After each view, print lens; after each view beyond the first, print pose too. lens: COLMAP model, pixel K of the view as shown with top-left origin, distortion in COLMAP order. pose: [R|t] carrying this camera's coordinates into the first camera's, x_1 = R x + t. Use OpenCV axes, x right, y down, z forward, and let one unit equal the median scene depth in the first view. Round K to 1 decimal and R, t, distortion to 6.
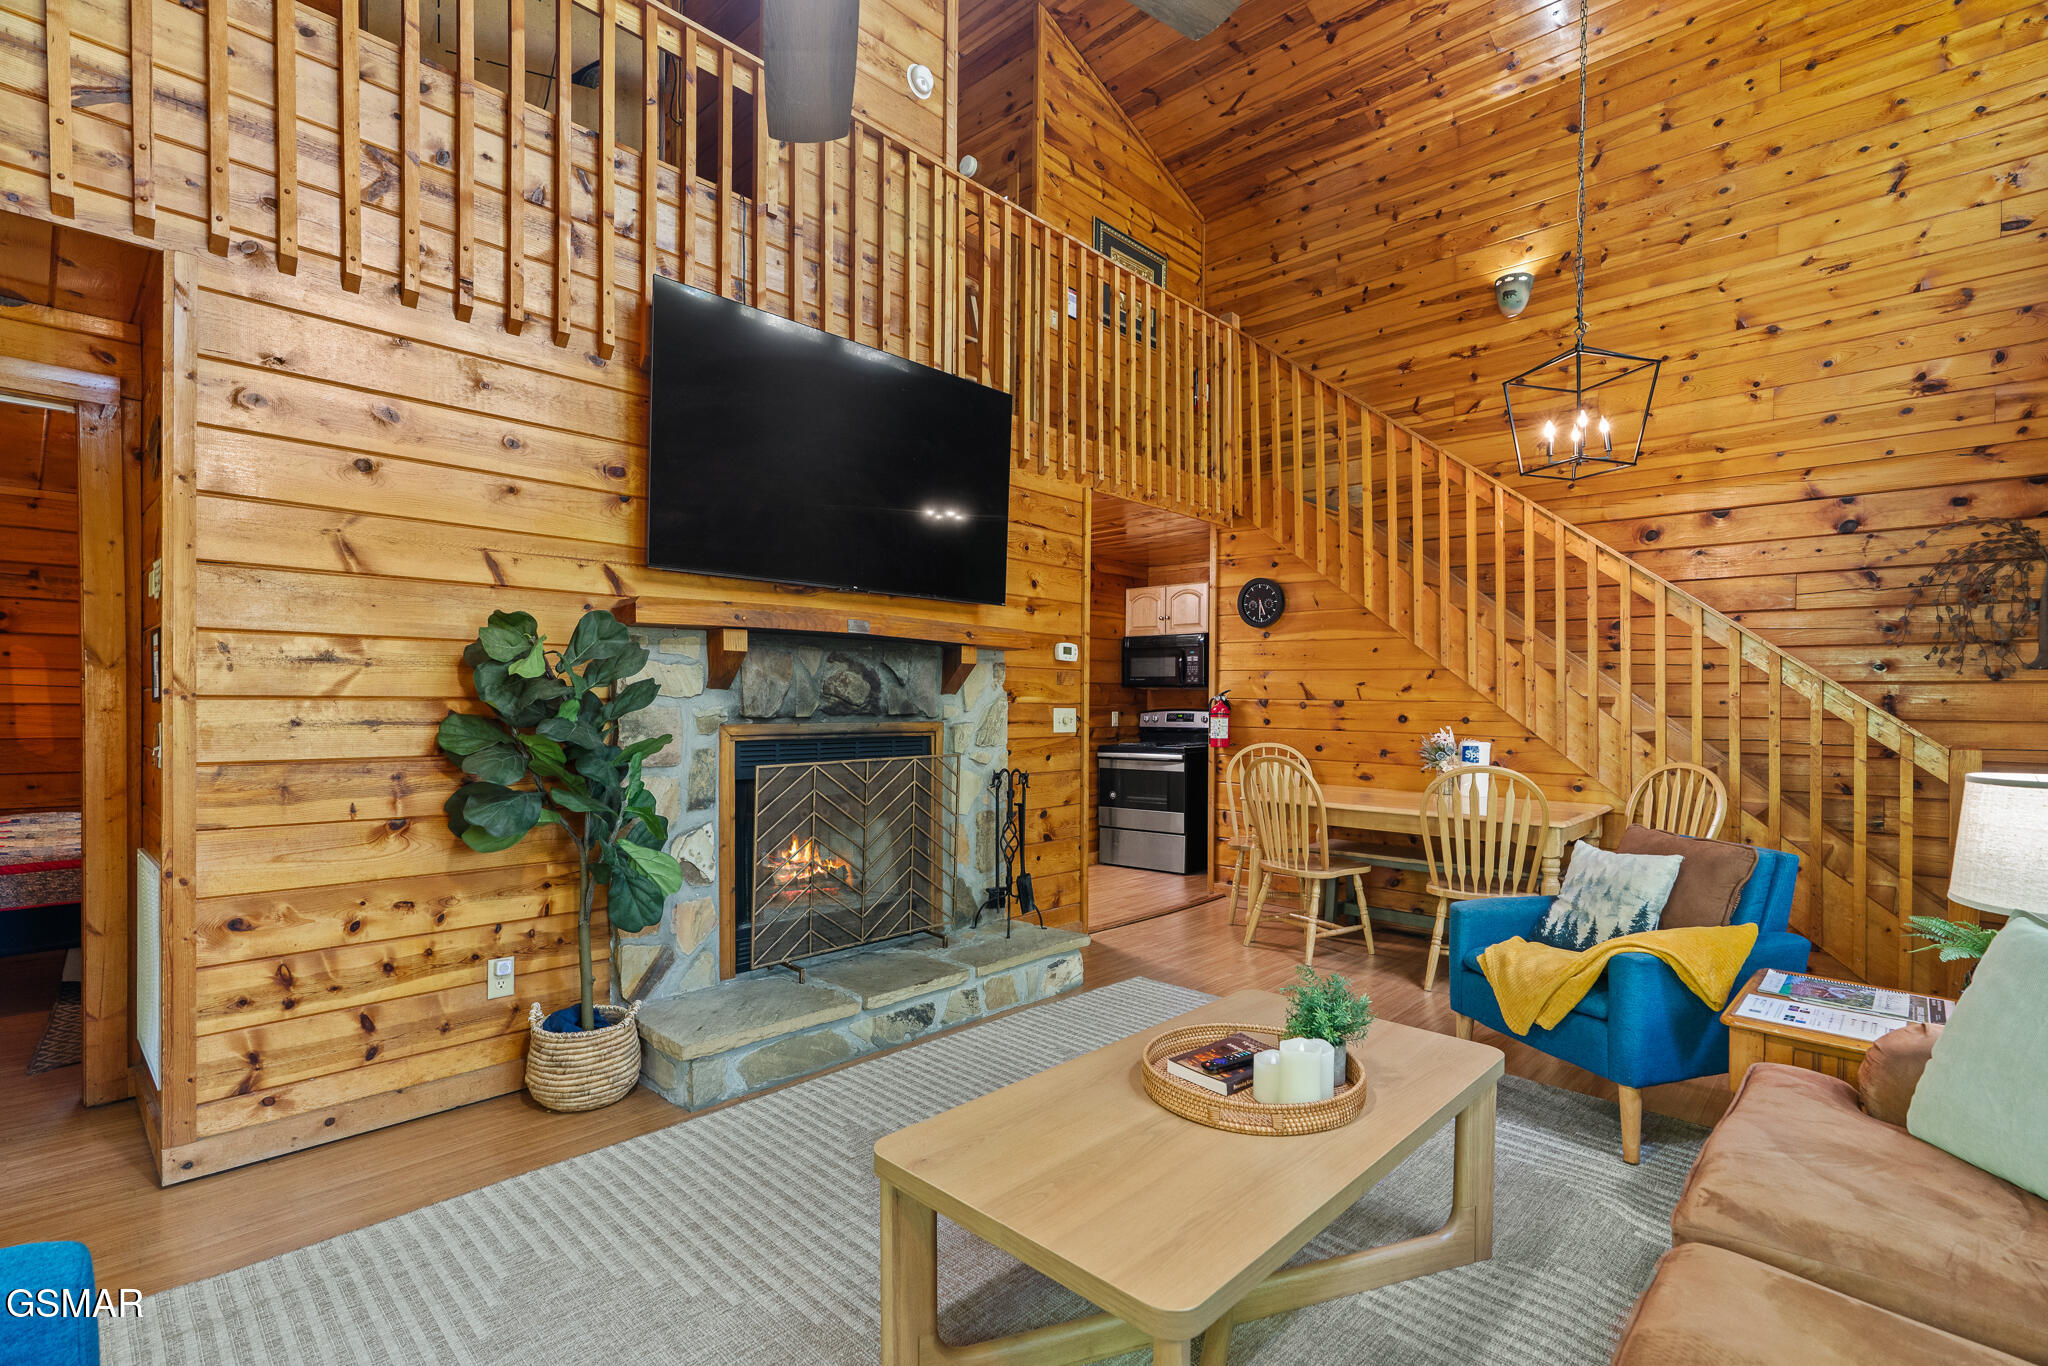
lens RADIAL K [[946.2, 0, 1025.2], [0, 946.2, 707.3], [0, 0, 1]] dist [-0.009259, 0.003776]
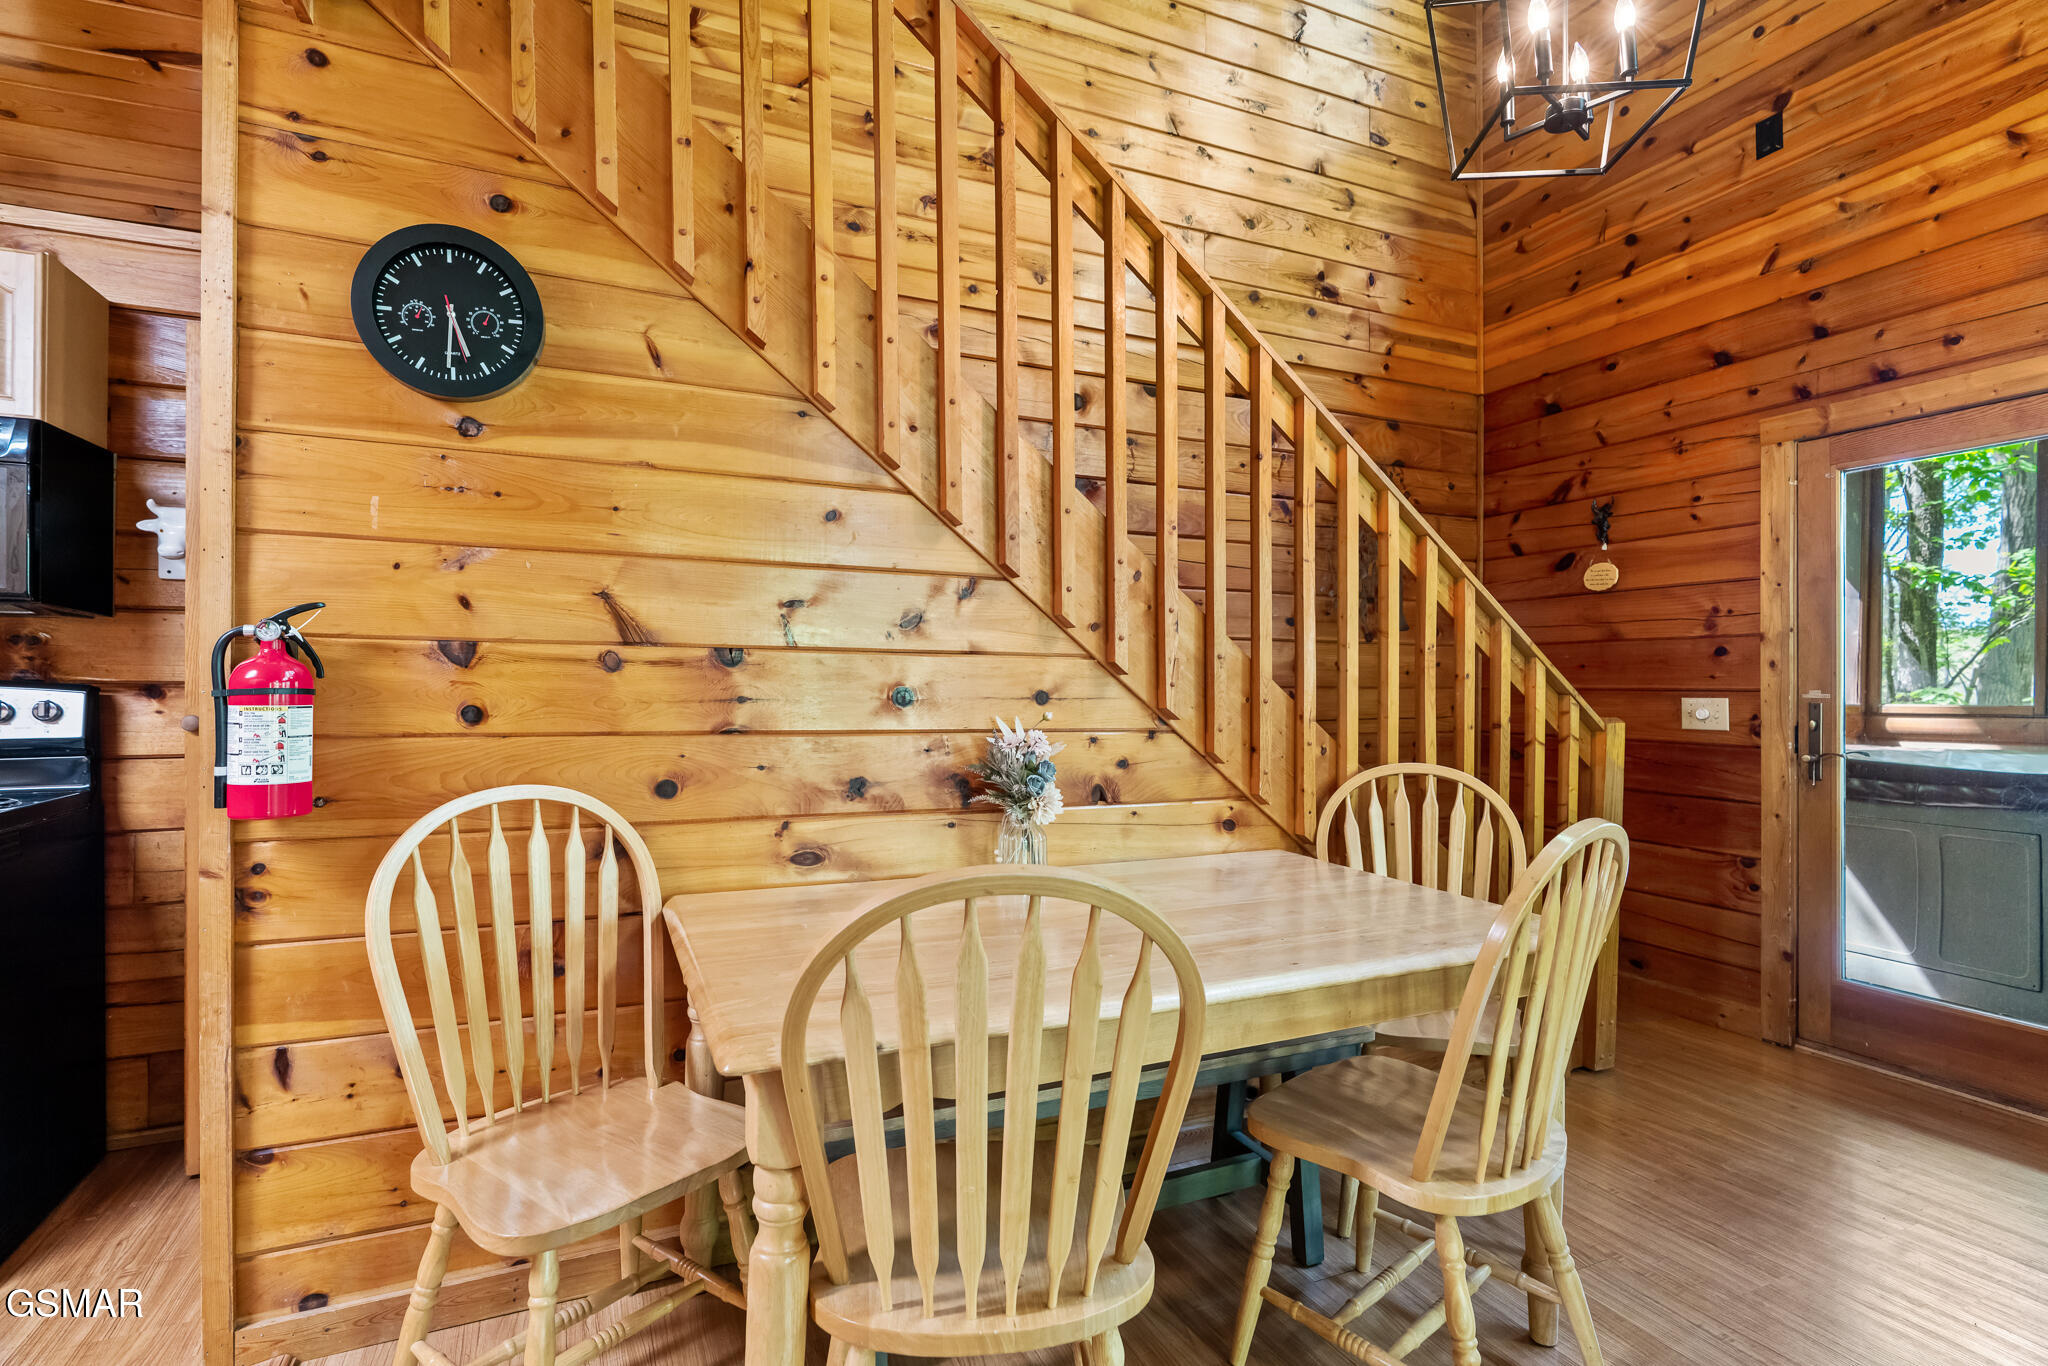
lens RADIAL K [[987.6, 0, 1027.3], [0, 987.6, 677.3], [0, 0, 1]] dist [-0.007906, 0.002740]
pose [[0.388772, -0.000361, 0.921334, 0.046058], [0.003888, 0.999992, -0.001249, 0.005664], [-0.921326, 0.004068, 0.388771, 0.951753]]
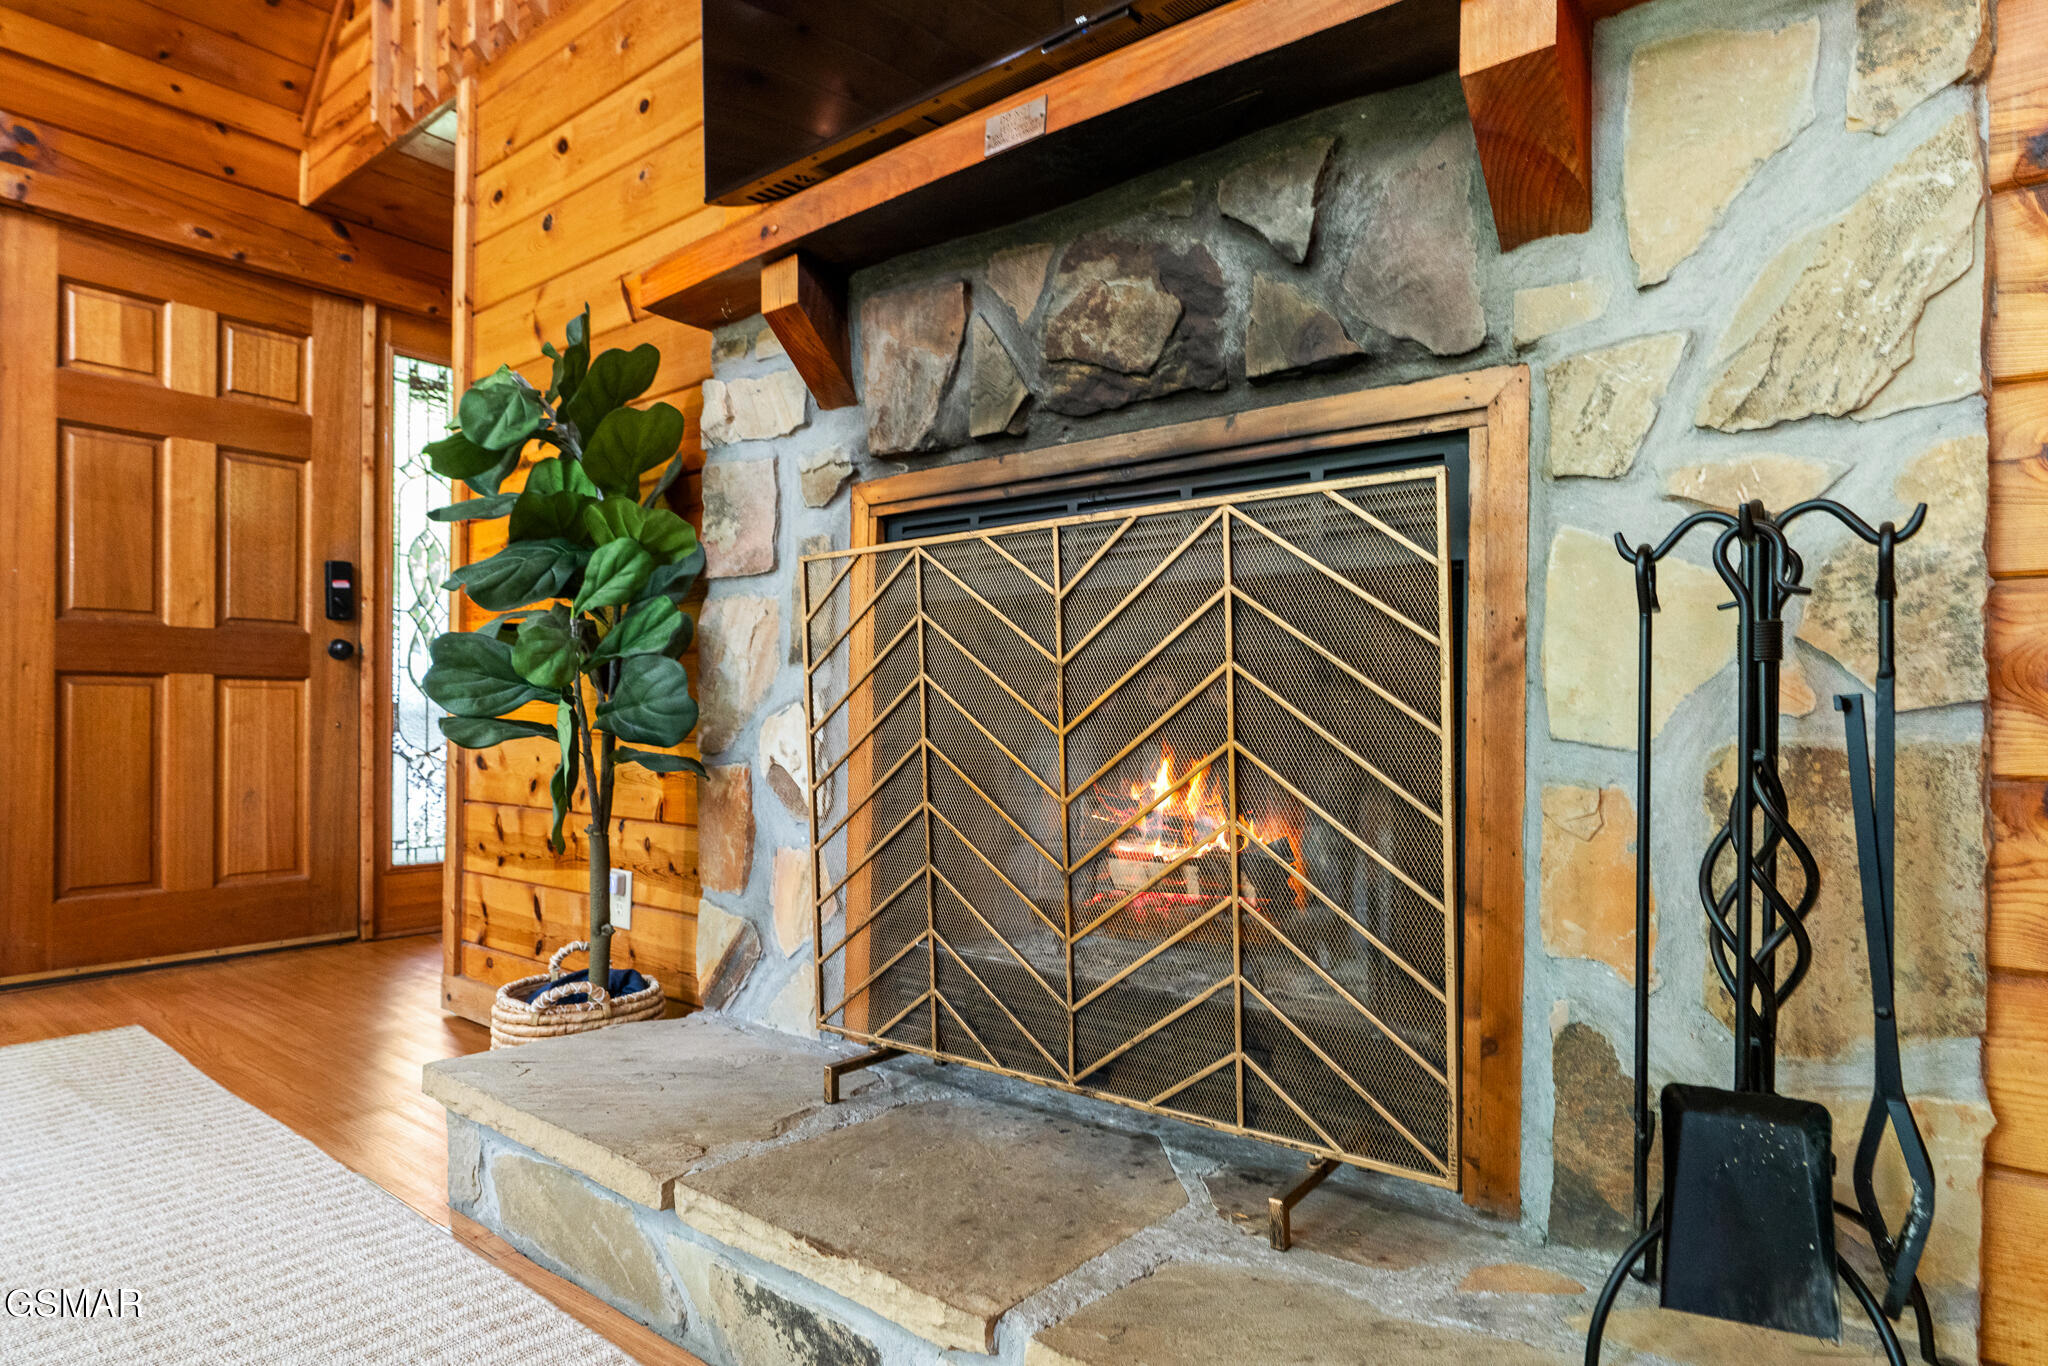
lens RADIAL K [[1152.4, 0, 1028.5], [0, 1152.4, 712.9], [0, 0, 1]] dist [-0.004952, 0.001593]
pose [[0.068376, -0.011971, -0.997588, 0.190706], [-0.011221, 0.999856, -0.012767, 0.106269], [0.997596, 0.012067, 0.068232, 0.815624]]
